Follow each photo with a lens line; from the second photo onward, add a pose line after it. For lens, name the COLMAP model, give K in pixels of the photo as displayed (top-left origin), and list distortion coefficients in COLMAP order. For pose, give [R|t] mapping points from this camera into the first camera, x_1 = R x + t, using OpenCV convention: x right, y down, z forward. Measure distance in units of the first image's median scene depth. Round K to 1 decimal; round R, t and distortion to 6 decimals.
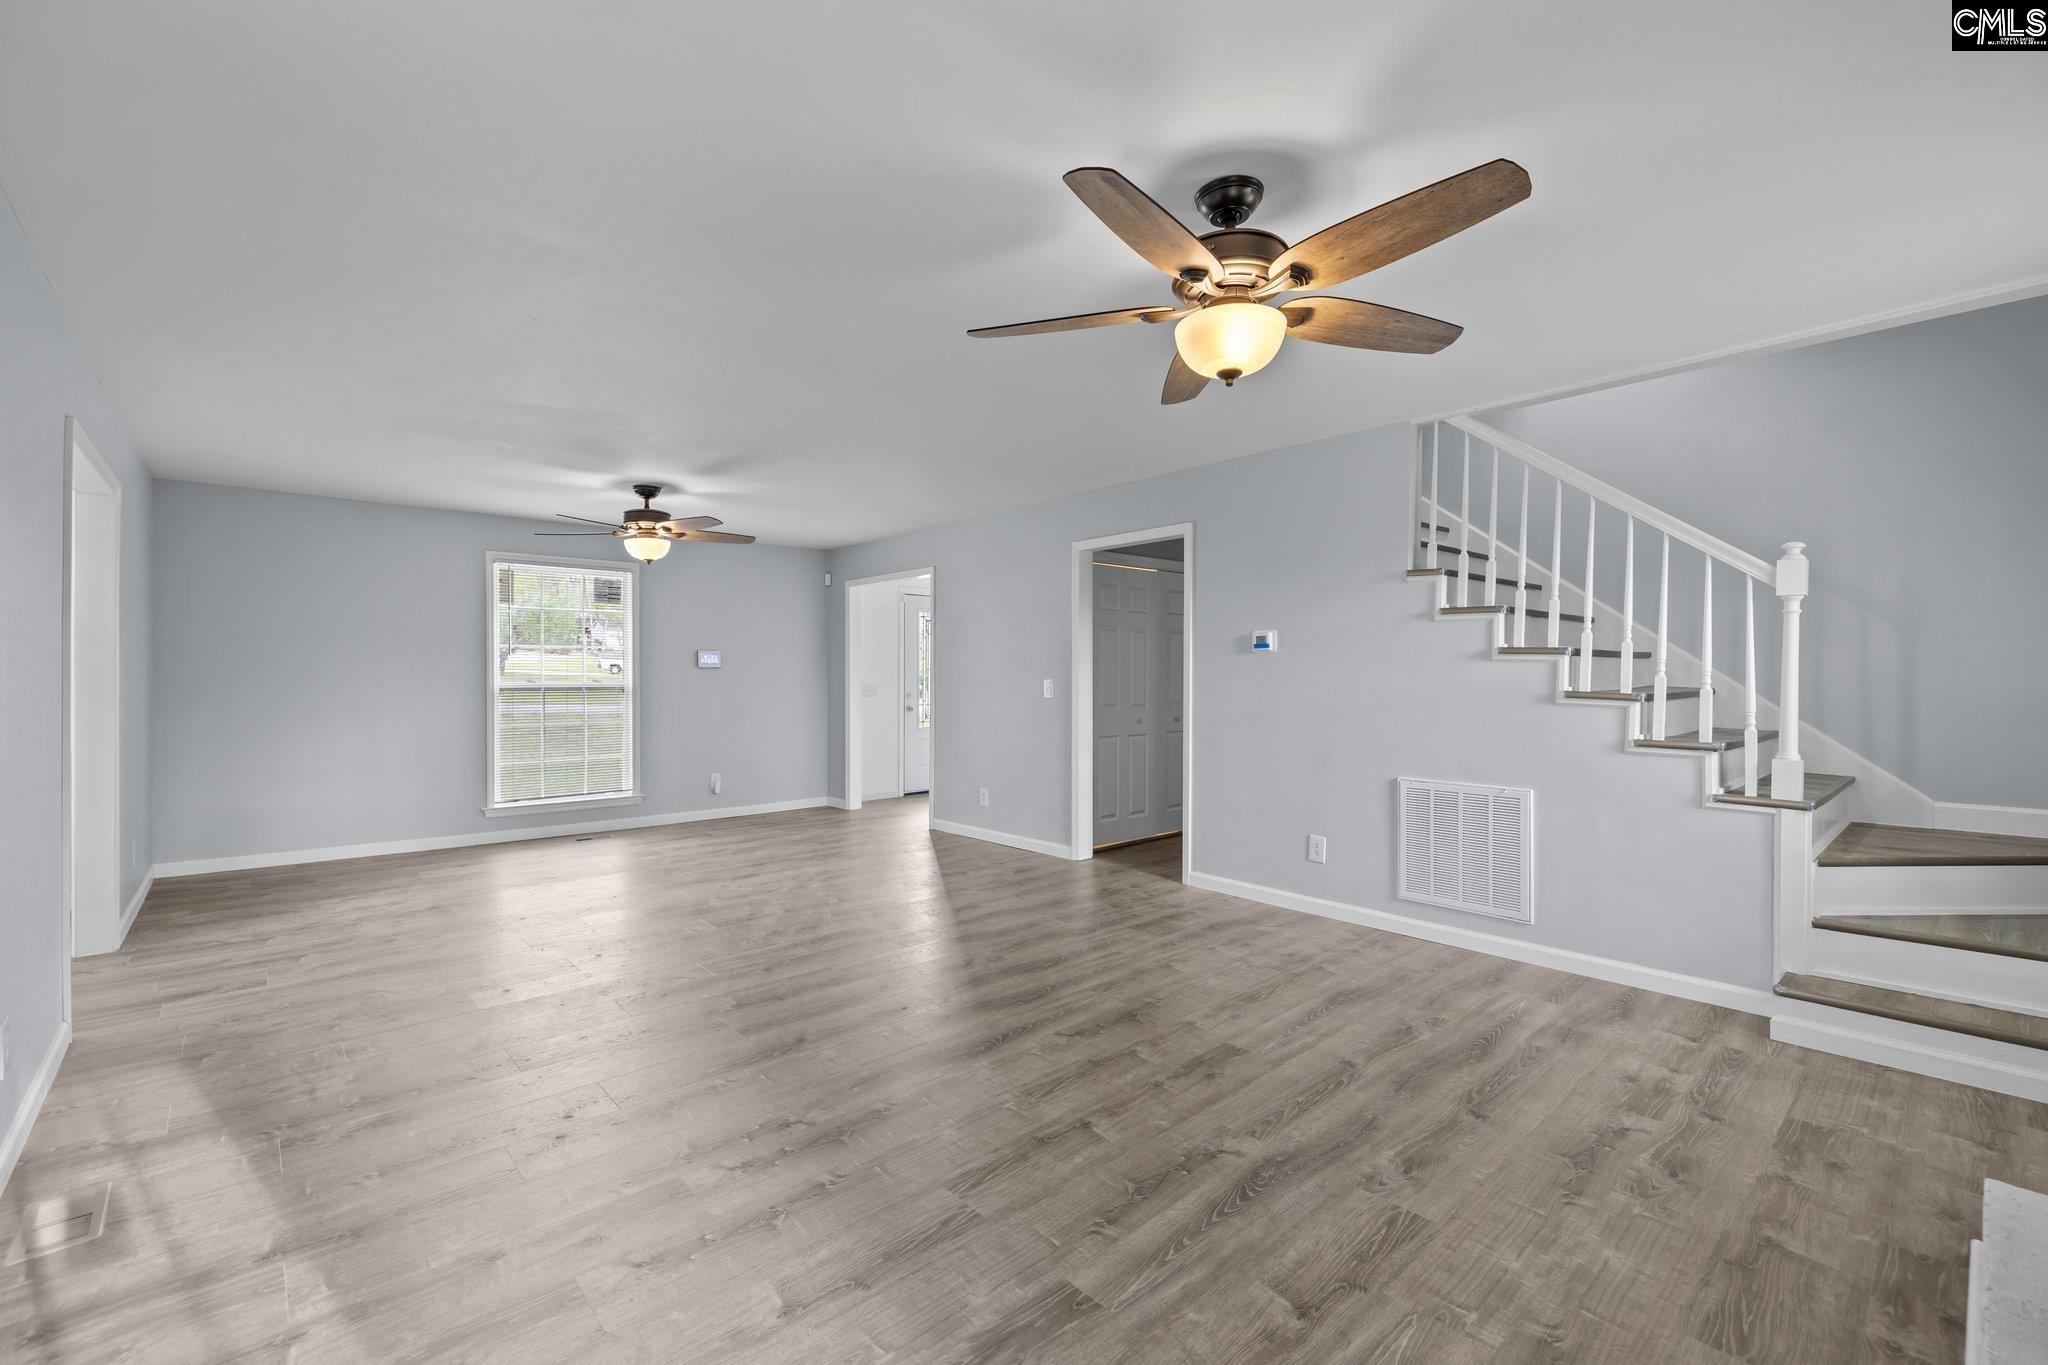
lens RADIAL K [[880.6, 0, 993.6], [0, 880.6, 674.1], [0, 0, 1]] dist [-0.001054, -0.000188]
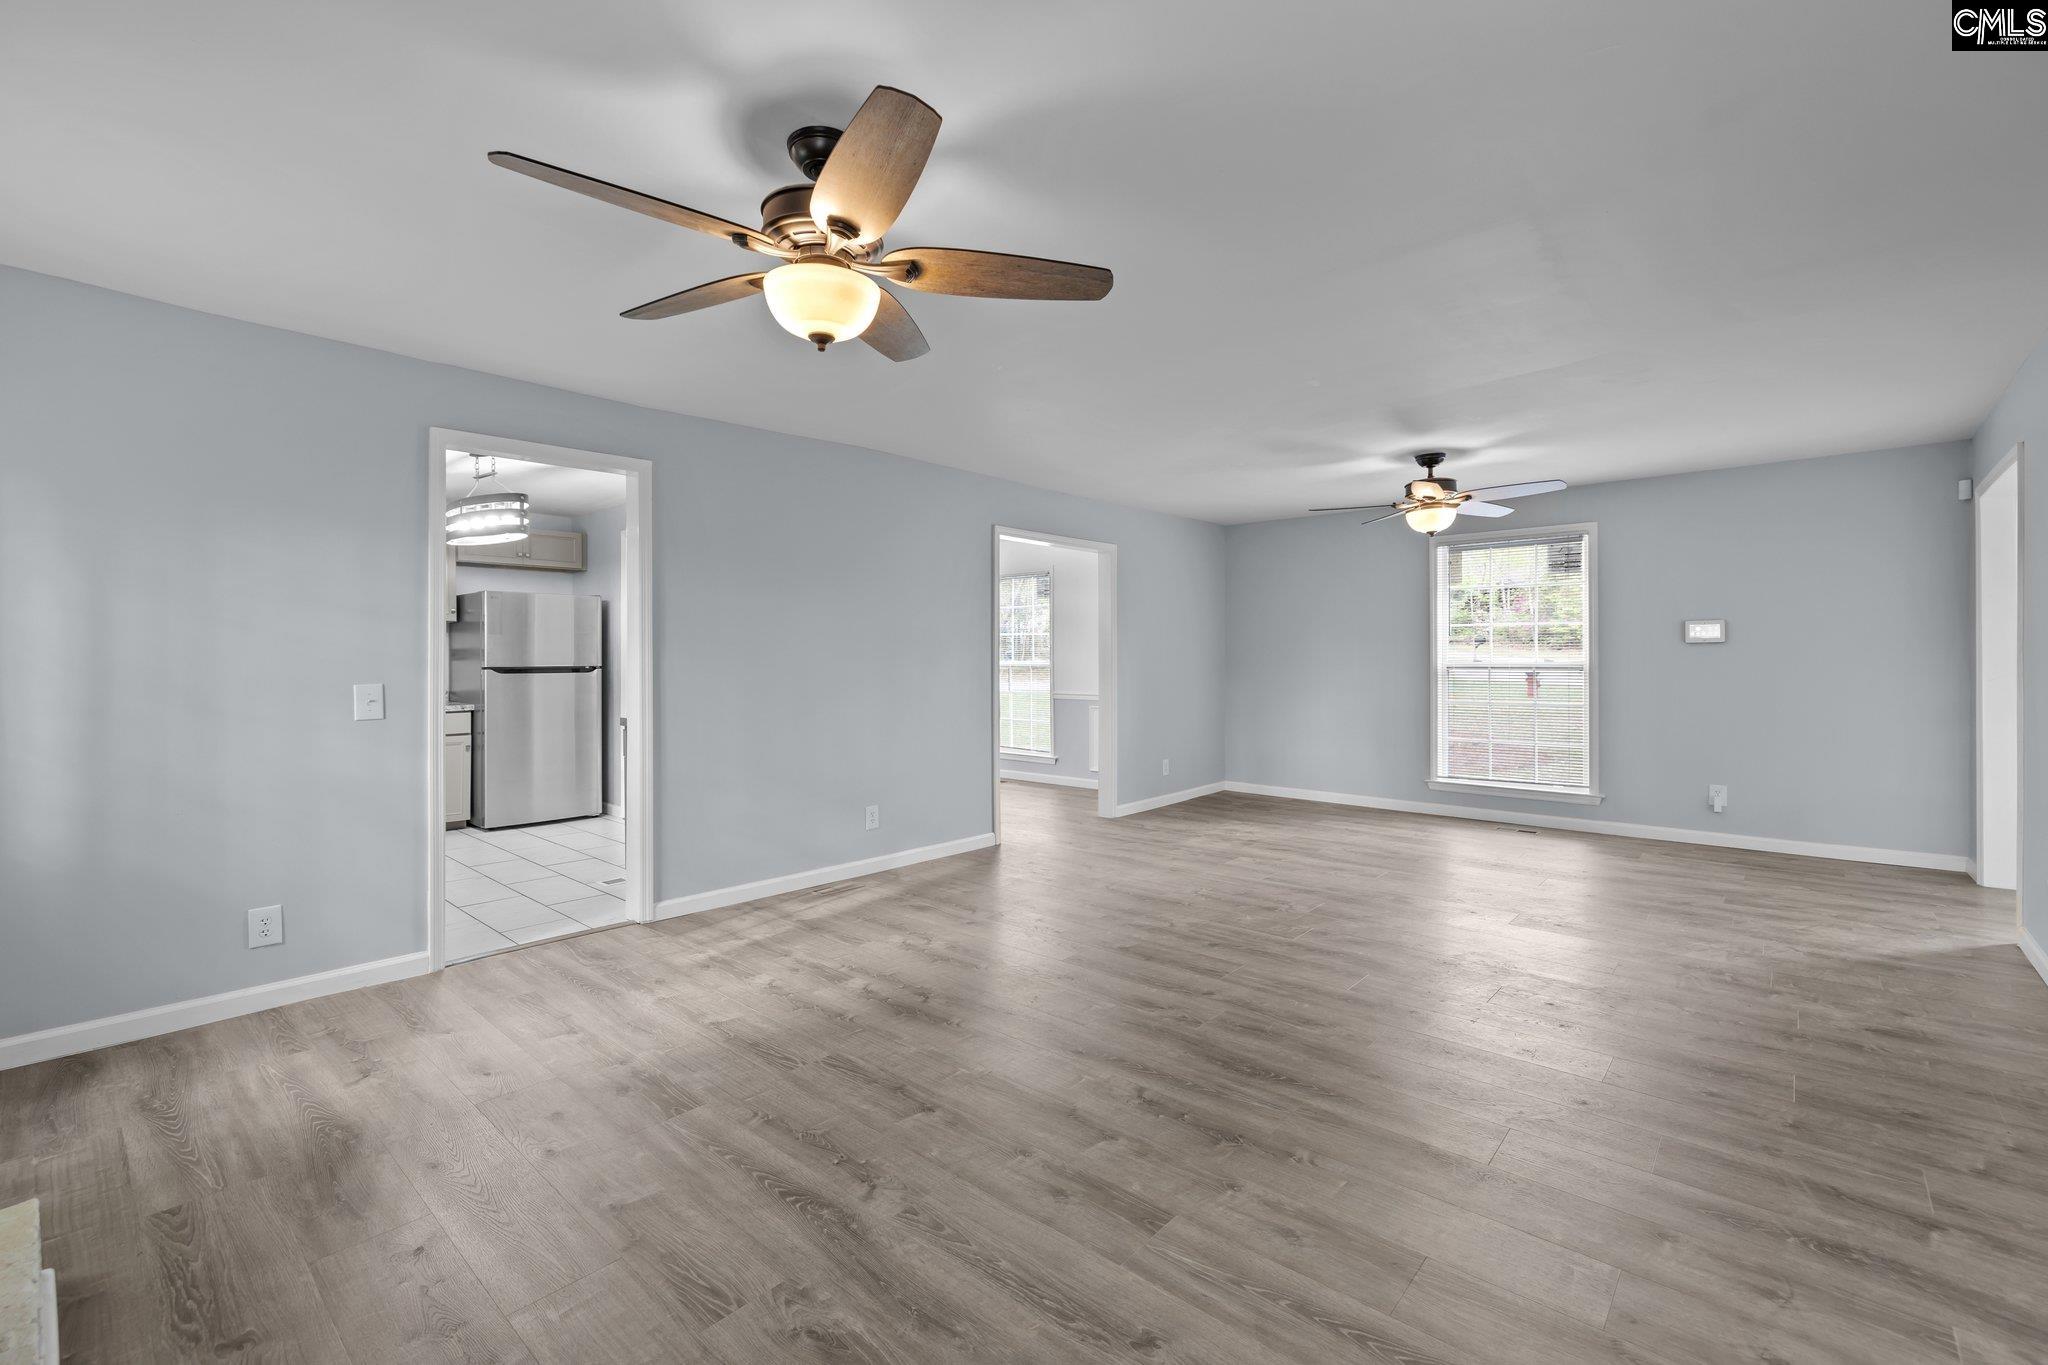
lens RADIAL K [[880.2, 0, 999.3], [0, 880.2, 650.0], [0, 0, 1]] dist [0.000029, -0.000113]
pose [[0.104038, -0.009583, -0.994527, 0.814197], [0.006787, 0.999937, -0.008925, 0.003212], [0.994550, -0.005821, 0.104097, 0.722897]]
